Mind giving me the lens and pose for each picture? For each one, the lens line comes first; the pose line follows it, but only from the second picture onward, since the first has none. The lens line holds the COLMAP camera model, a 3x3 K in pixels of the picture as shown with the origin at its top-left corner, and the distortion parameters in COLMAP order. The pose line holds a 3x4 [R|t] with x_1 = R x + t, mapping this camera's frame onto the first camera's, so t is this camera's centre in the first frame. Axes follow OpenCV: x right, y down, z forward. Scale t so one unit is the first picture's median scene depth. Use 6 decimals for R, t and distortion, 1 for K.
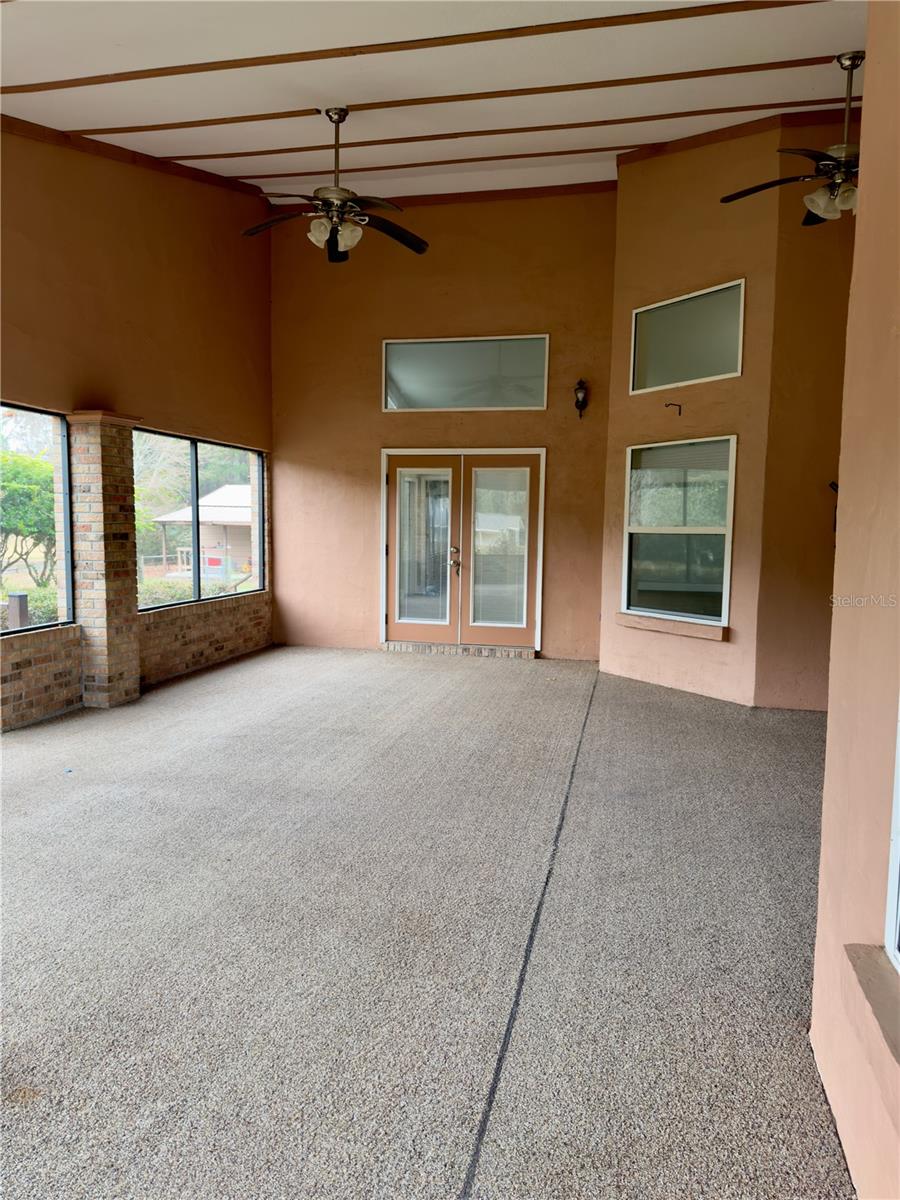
lens RADIAL K [[833.3, 0, 443.9], [0, 833.3, 601.8], [0, 0, 1]] dist [0.170654, -0.350208]
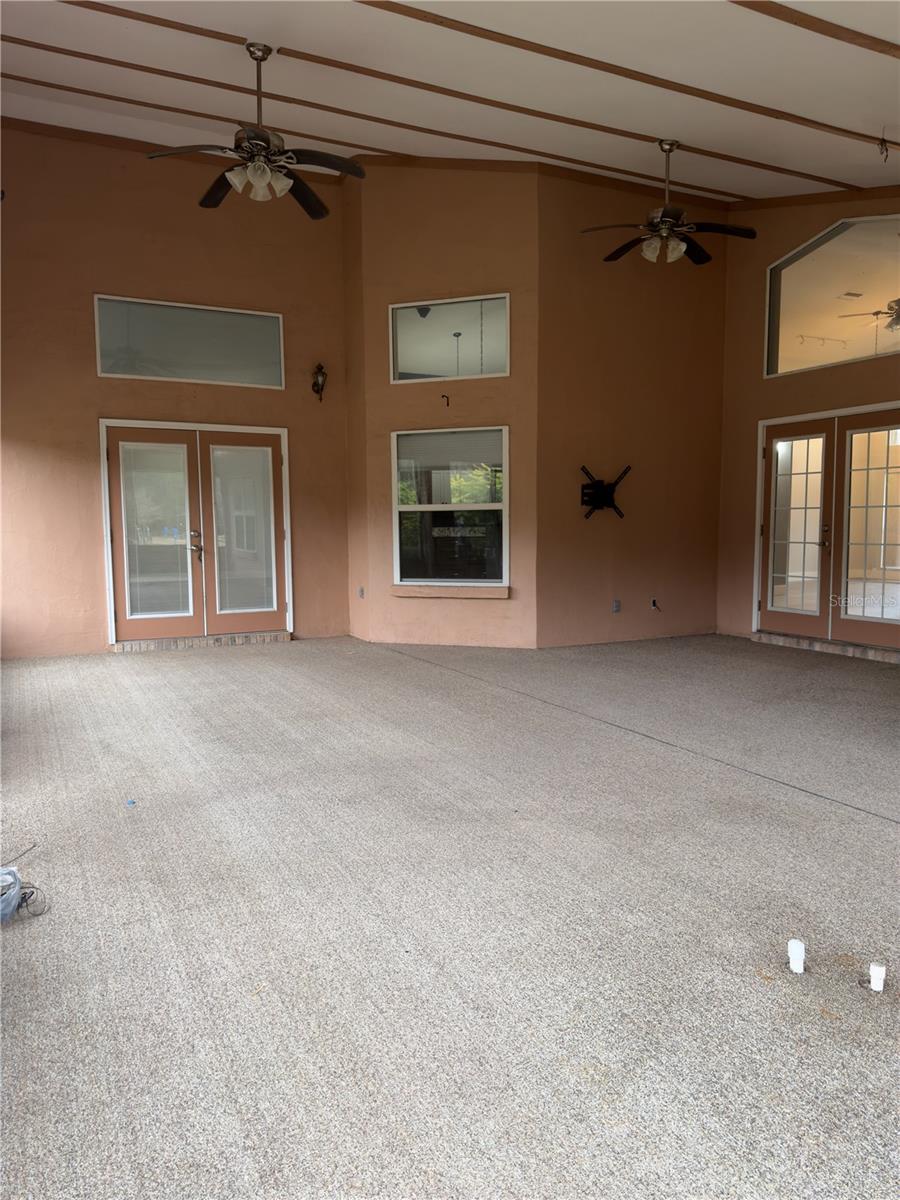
lens RADIAL K [[834.2, 0, 444.4], [0, 834.2, 605.9], [0, 0, 1]] dist [0.166782, -0.353290]
pose [[0.771191, -0.083267, 0.631134, -0.432590], [0.079269, 0.996253, 0.034578, 0.007850], [-0.631649, 0.023363, 0.774903, 0.123174]]
